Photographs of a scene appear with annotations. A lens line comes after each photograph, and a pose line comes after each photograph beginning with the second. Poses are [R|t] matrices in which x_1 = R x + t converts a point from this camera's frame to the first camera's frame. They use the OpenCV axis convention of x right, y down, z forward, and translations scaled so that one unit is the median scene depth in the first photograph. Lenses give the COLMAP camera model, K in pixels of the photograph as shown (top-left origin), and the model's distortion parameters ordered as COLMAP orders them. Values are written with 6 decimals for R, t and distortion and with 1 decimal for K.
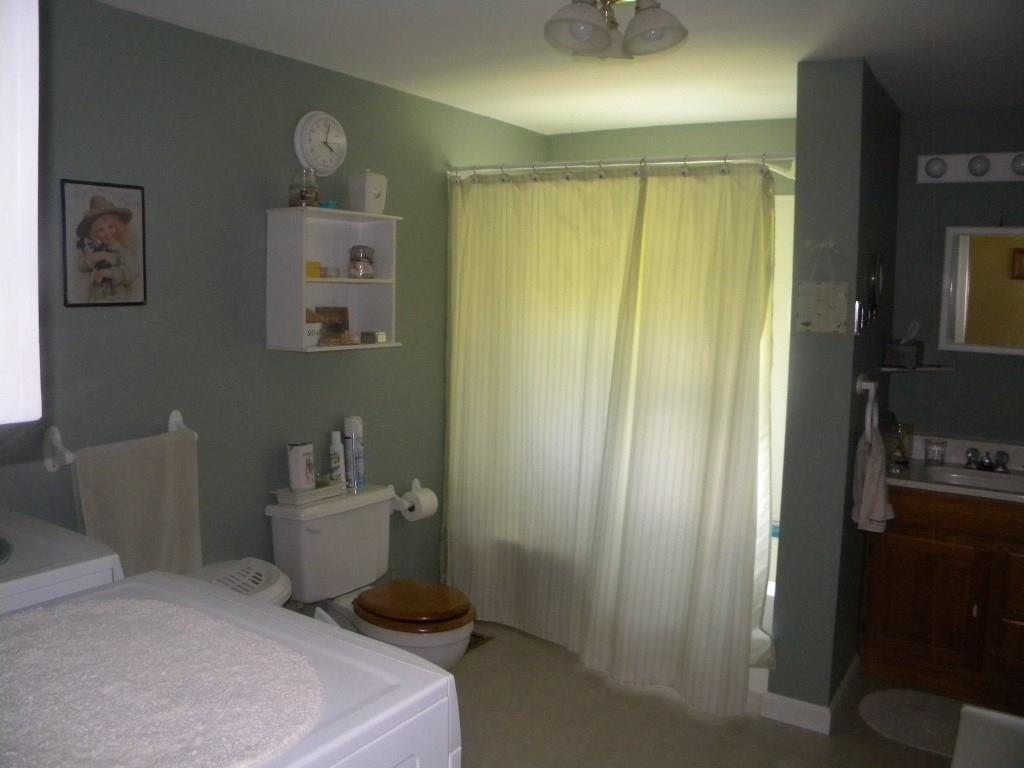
lens RADIAL K [[910.6, 0, 511.6], [0, 910.6, 383.8], [0, 0, 1]] dist [-0.023073, -0.011820]
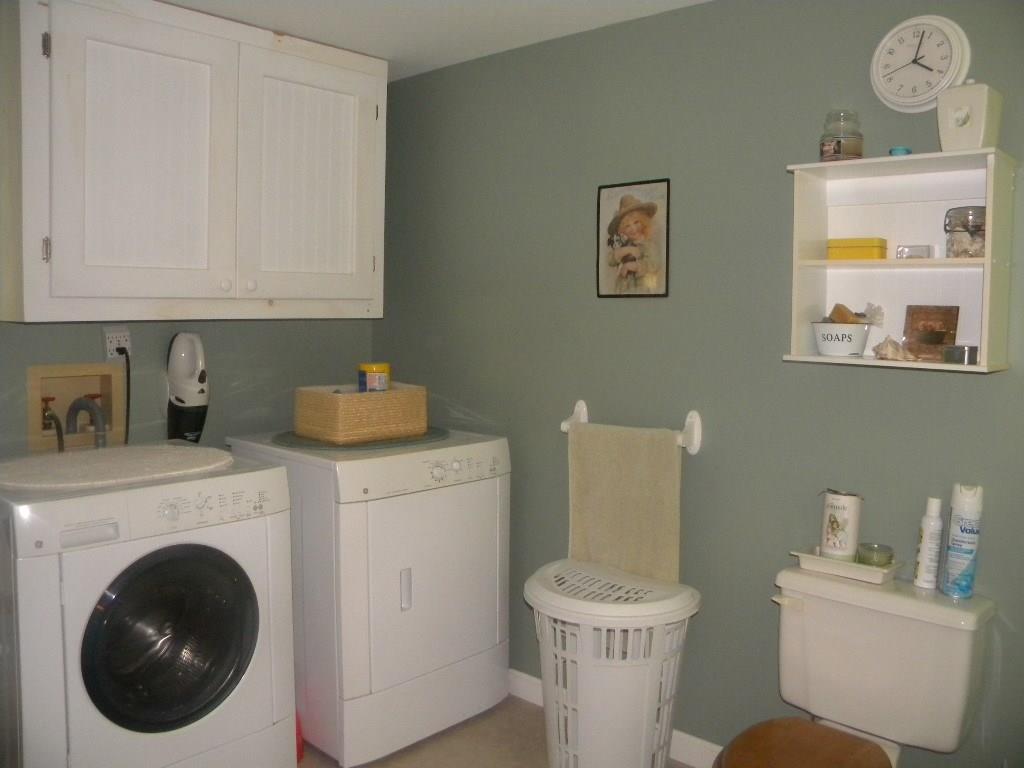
lens RADIAL K [[910.6, 0, 511.9], [0, 910.6, 380.1], [0, 0, 1]] dist [-0.023073, -0.011820]
pose [[-0.171772, 0.064939, -0.982994, 0.641392], [-0.124473, 0.988397, 0.087047, -0.065365], [0.977241, 0.137309, -0.161696, 1.054475]]
